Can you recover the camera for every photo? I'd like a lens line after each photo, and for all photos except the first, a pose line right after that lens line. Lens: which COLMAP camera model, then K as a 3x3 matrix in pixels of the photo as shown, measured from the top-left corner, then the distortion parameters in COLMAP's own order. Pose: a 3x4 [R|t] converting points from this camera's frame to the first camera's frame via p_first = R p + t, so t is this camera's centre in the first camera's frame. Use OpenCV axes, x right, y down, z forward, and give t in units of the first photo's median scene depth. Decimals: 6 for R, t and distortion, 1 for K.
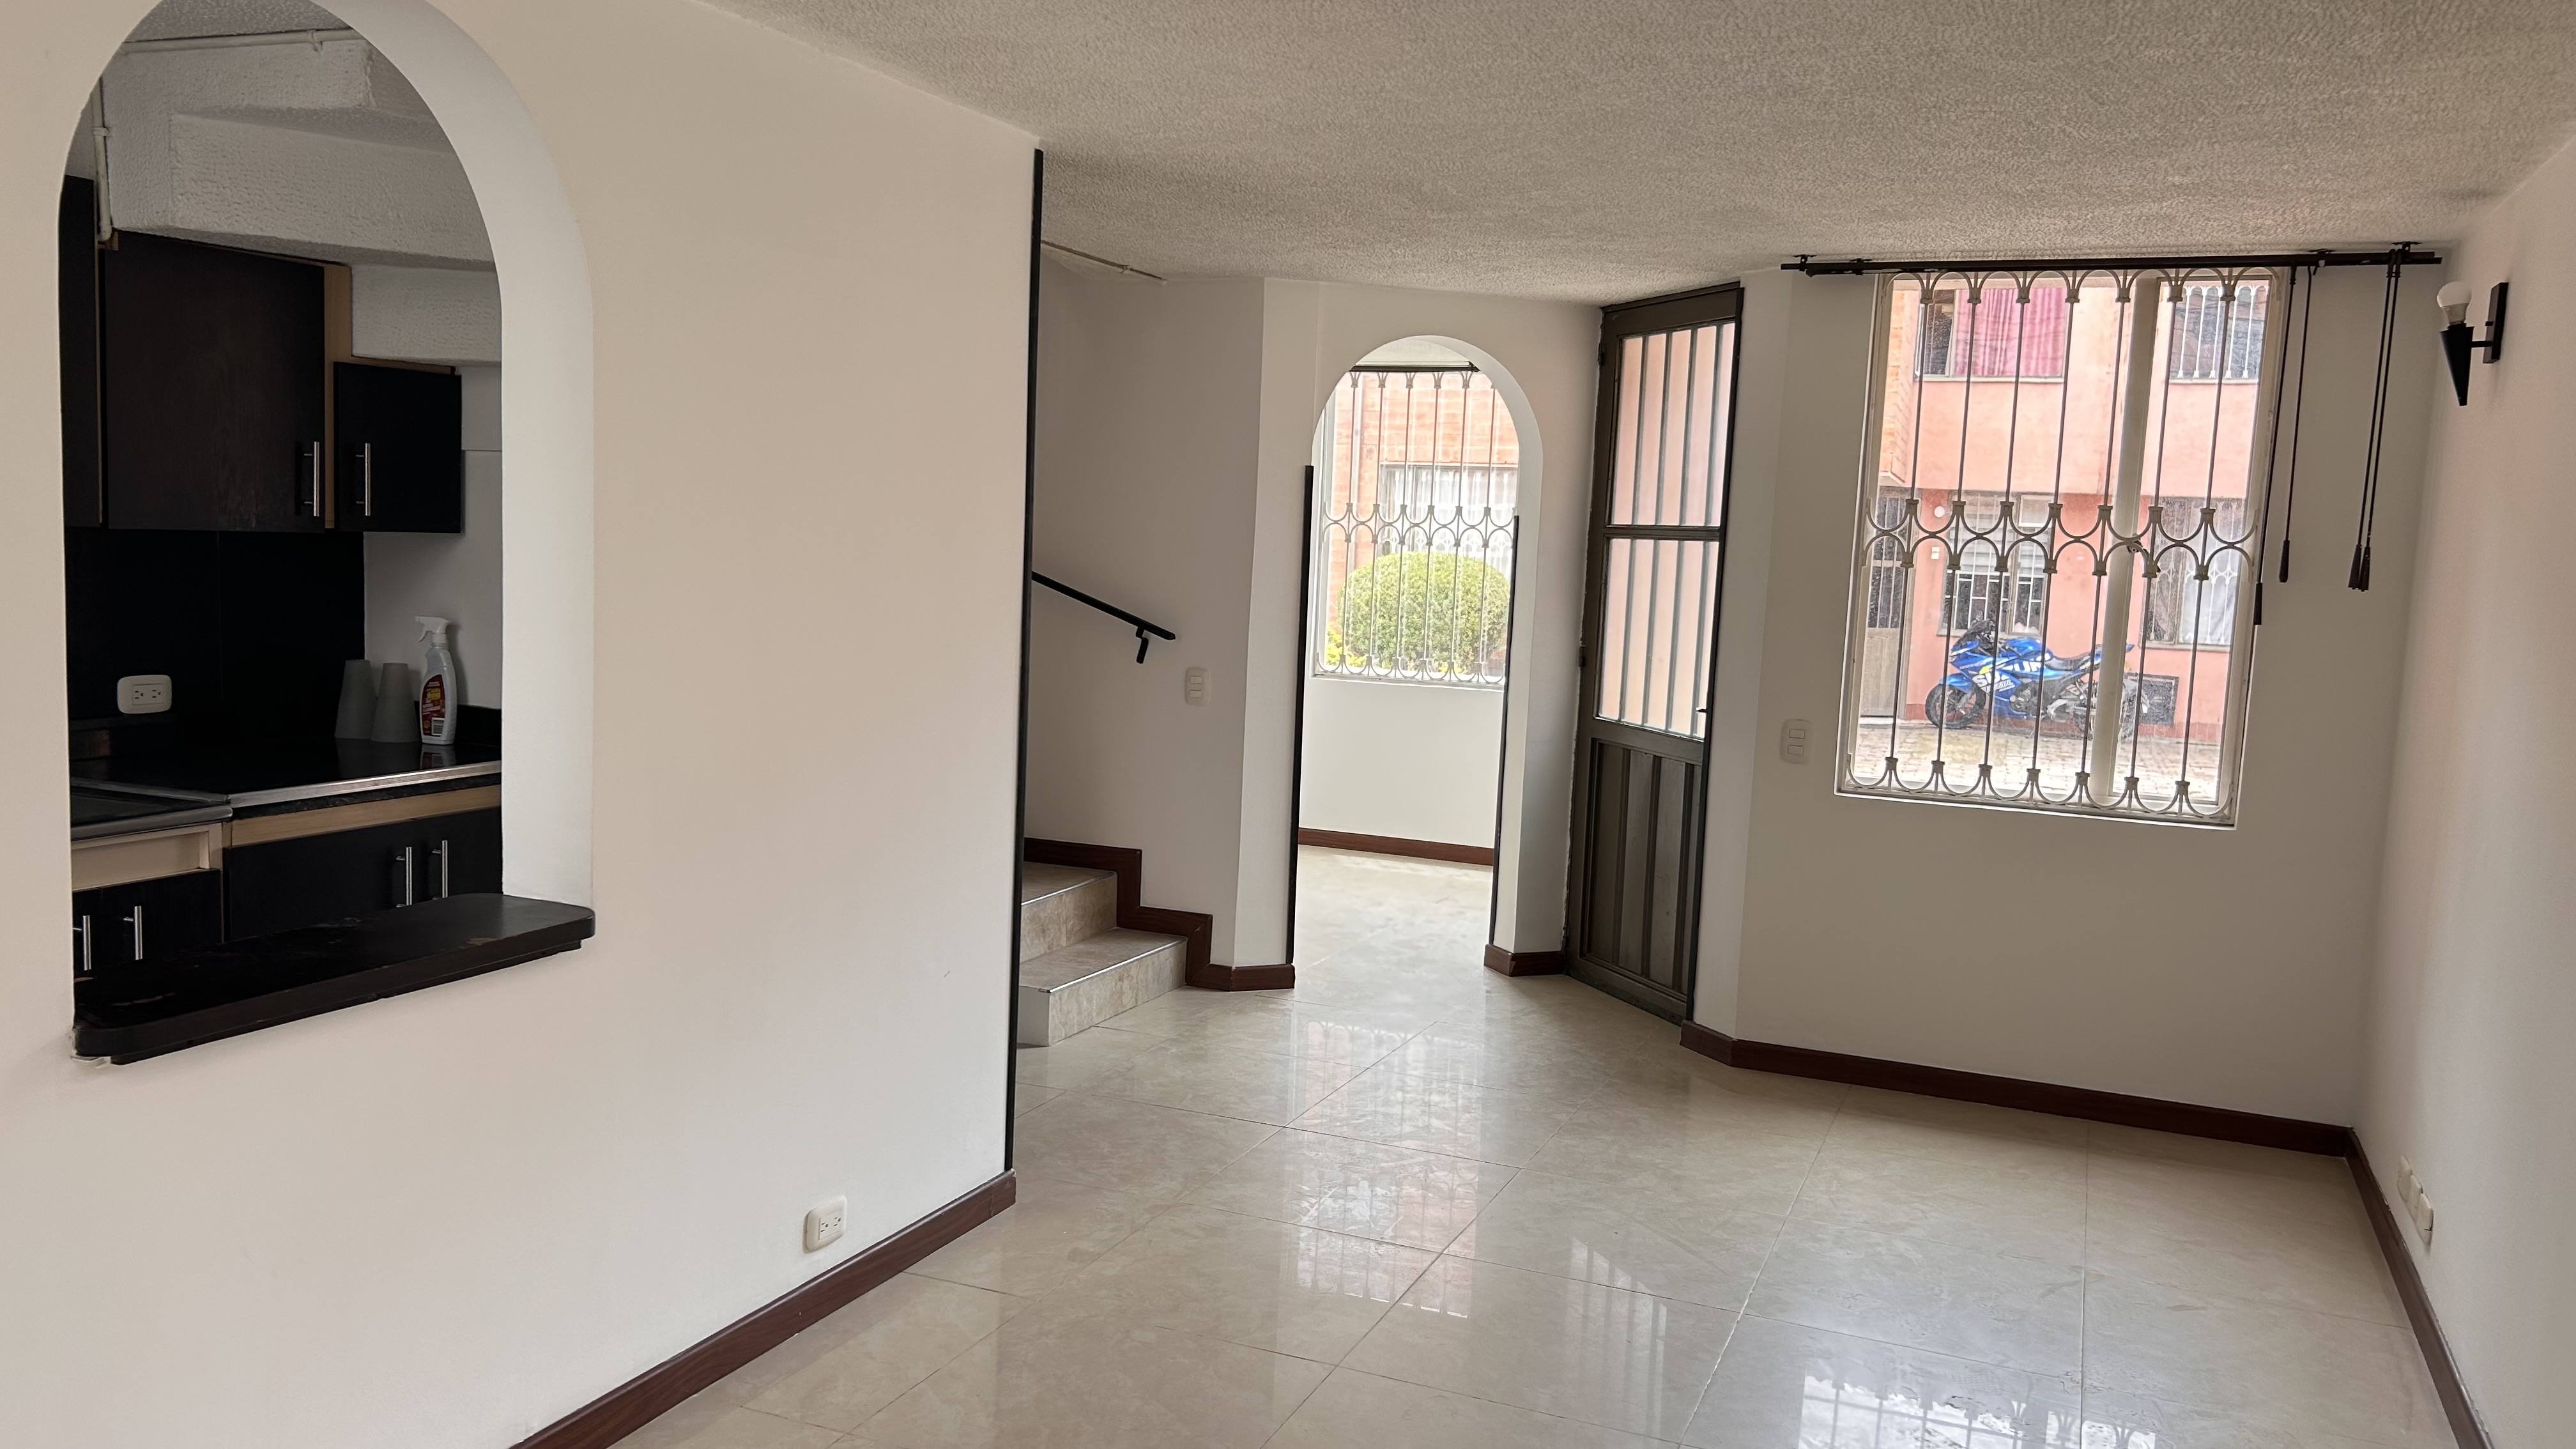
lens RADIAL K [[1957.1, 0, 1288.0], [0, 1957.1, 724.5], [0, 0, 1]] dist [0.032219, 0.005271]
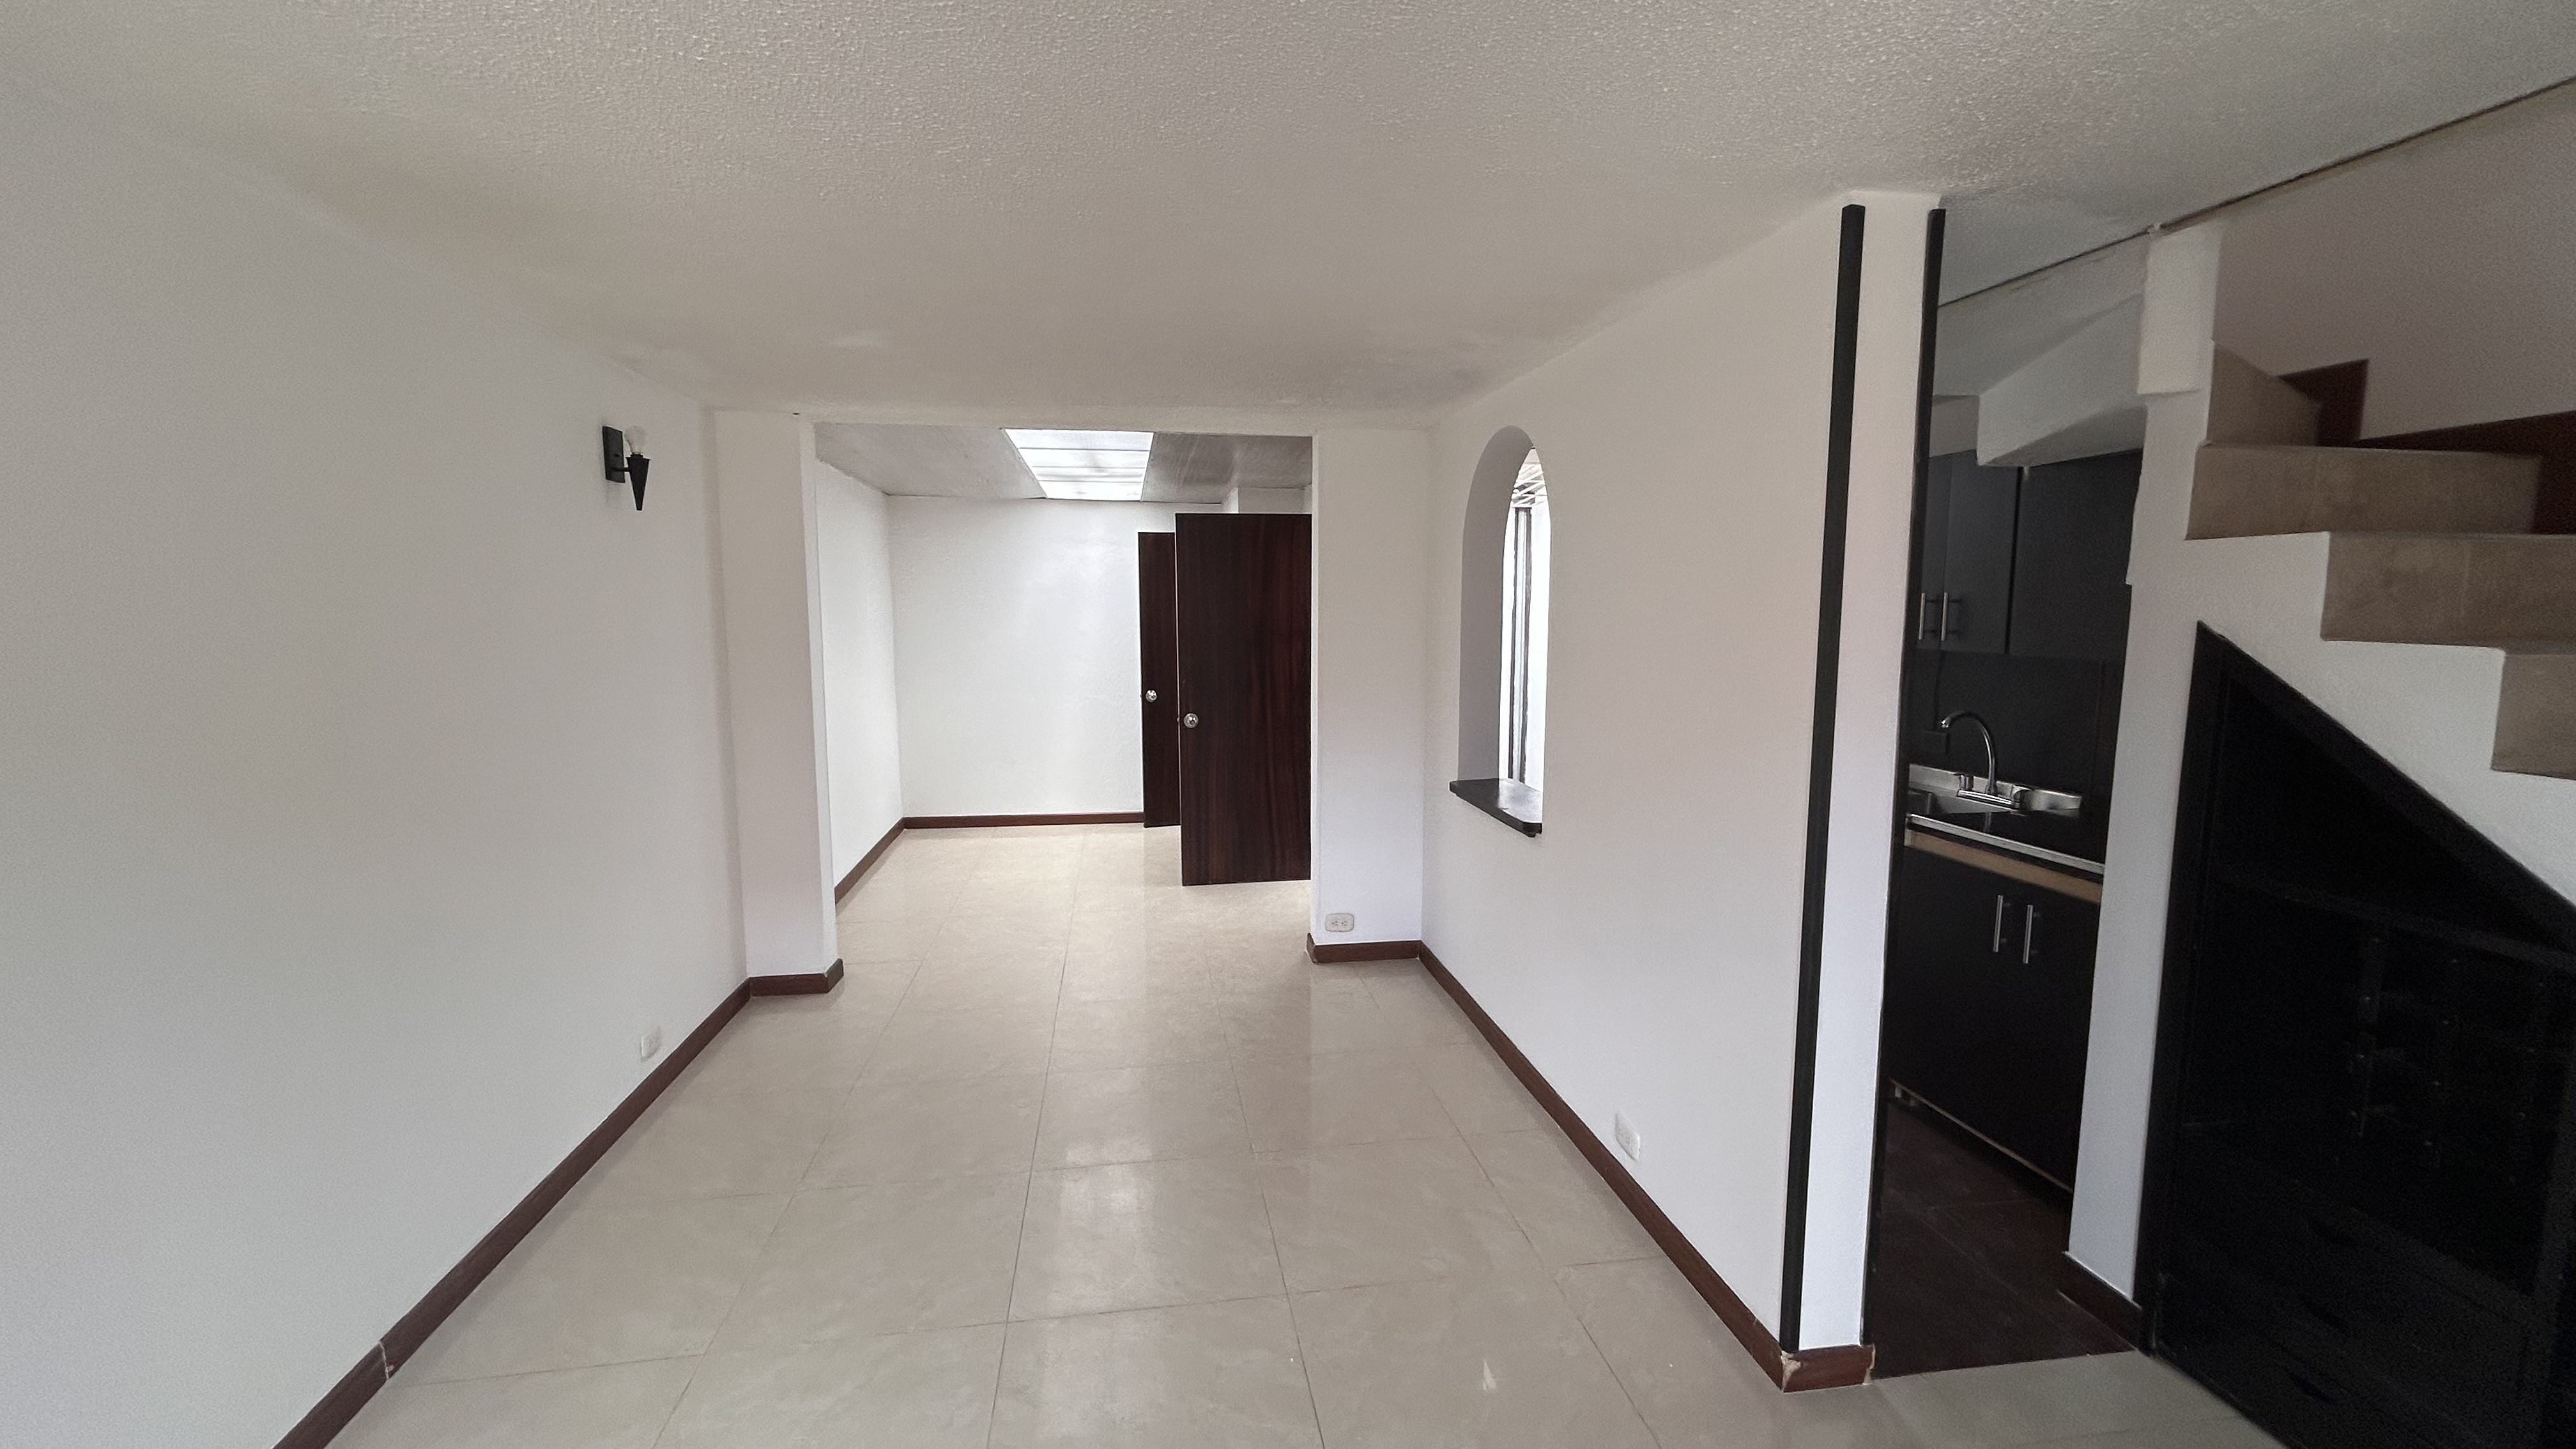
lens RADIAL K [[1033.8, 0, 1278.3], [0, 1033.8, 719.3], [0, 0, 1]] dist [0.011323, -0.004131]
pose [[-0.854487, 0.015449, -0.519243, 0.305571], [-0.087766, 0.980895, 0.173615, -0.122088], [0.512005, 0.193923, -0.836806, 1.203259]]
